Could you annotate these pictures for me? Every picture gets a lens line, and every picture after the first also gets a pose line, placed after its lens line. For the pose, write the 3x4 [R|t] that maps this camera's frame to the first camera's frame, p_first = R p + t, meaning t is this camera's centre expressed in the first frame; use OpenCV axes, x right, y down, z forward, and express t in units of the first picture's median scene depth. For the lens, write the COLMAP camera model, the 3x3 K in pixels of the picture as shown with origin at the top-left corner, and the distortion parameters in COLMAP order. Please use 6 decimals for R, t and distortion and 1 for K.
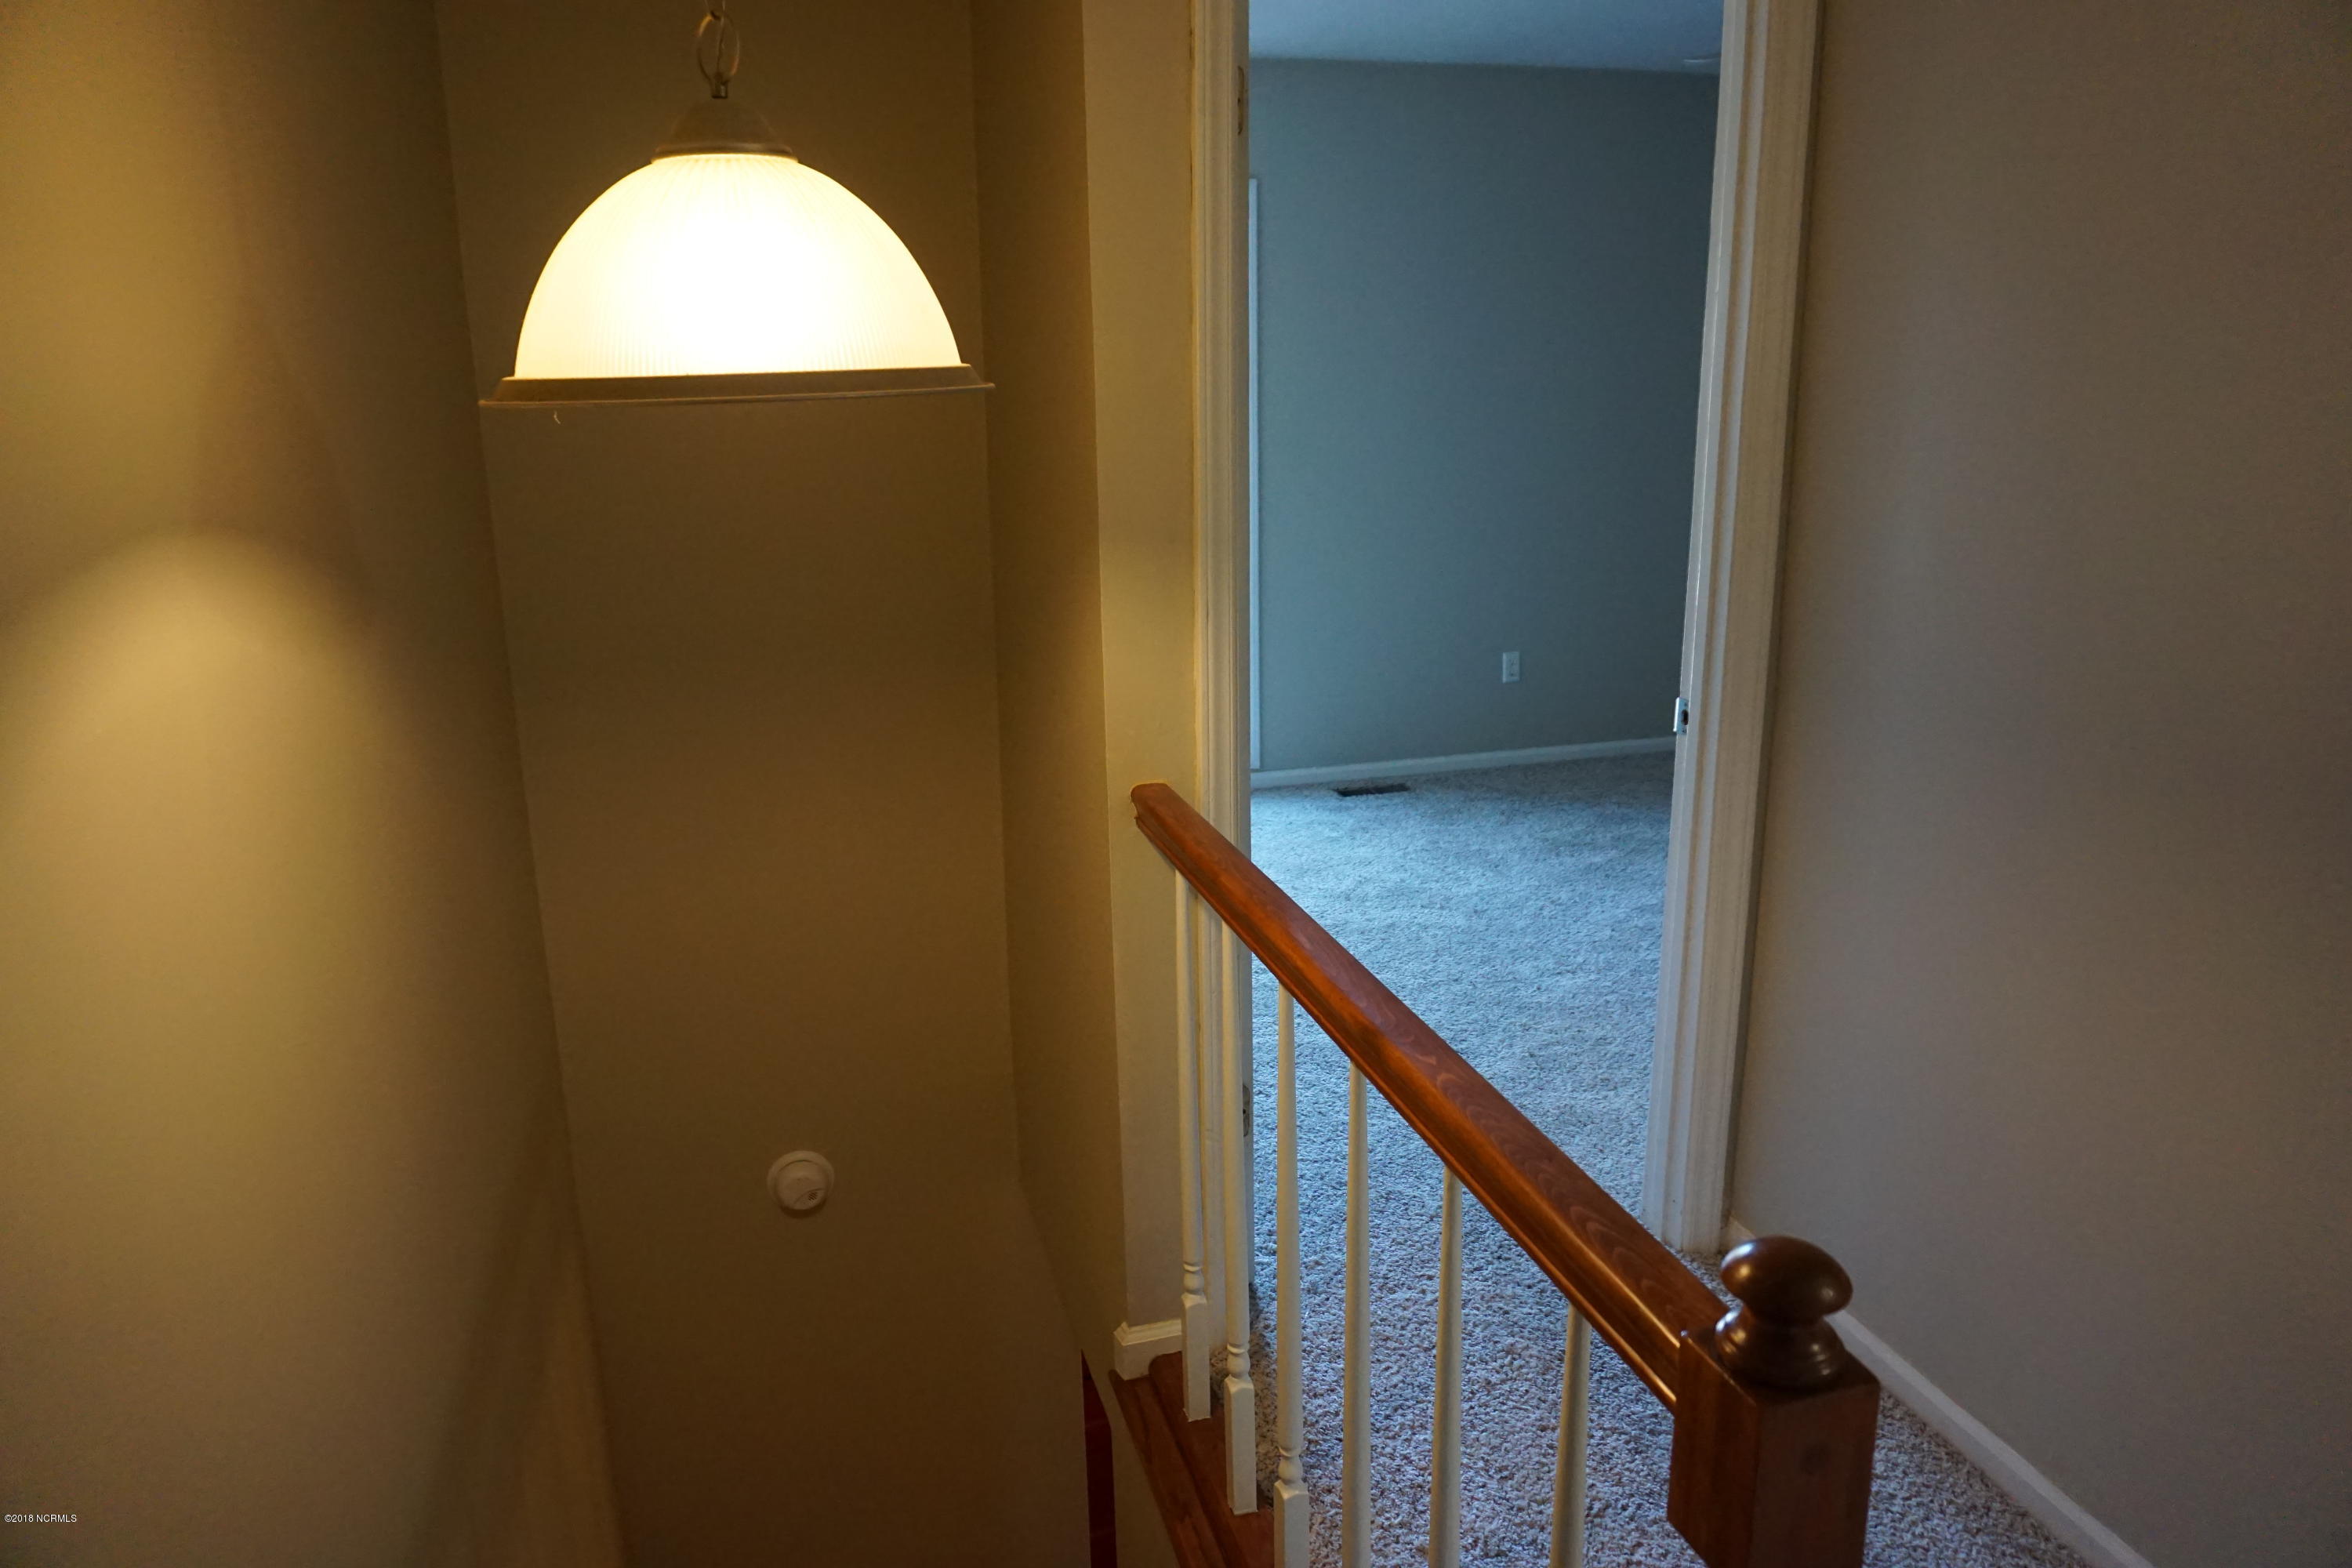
lens RADIAL K [[1580.3, 0, 1176.4], [0, 1580.3, 784.5], [0, 0, 1]] dist [-0.035615, 0.029296]
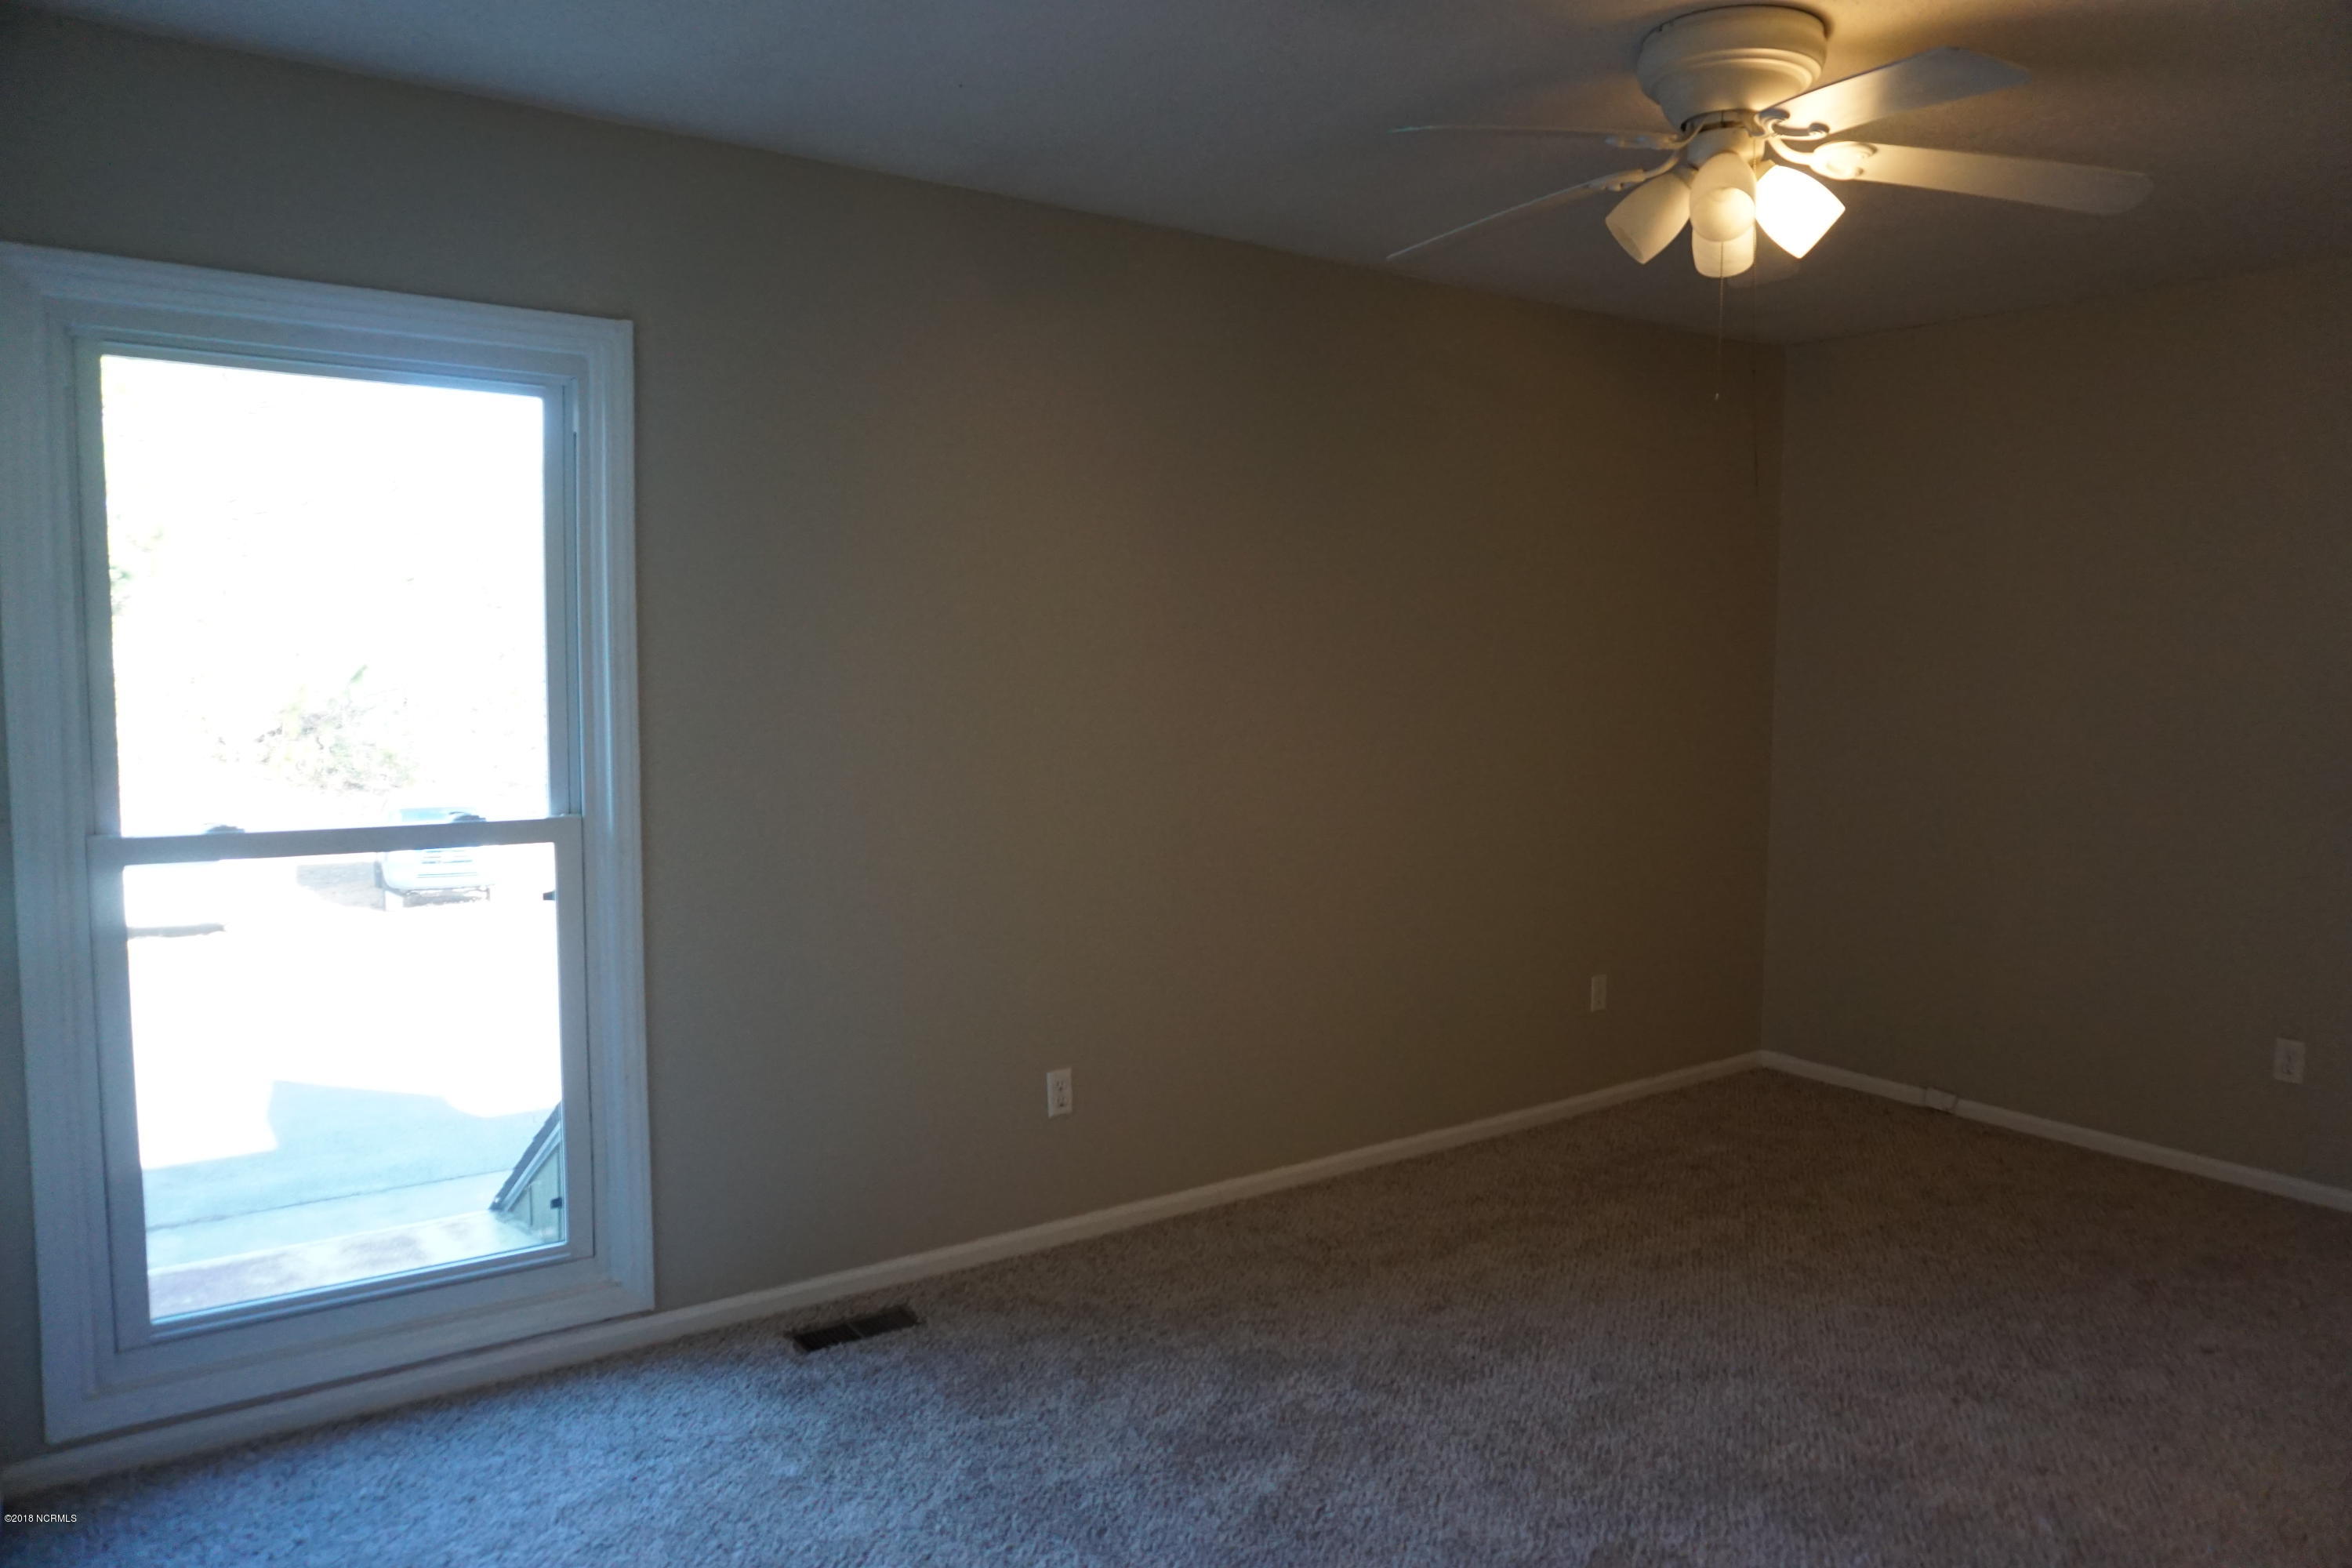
lens RADIAL K [[1580.3, 0, 1175.2], [0, 1580.3, 784.5], [0, 0, 1]] dist [-0.035615, 0.029296]
pose [[0.939786, -0.000278, 0.341764, 0.037711], [0.060285, 0.984454, -0.164972, -0.099620], [-0.336405, 0.175641, 0.925193, 0.399216]]
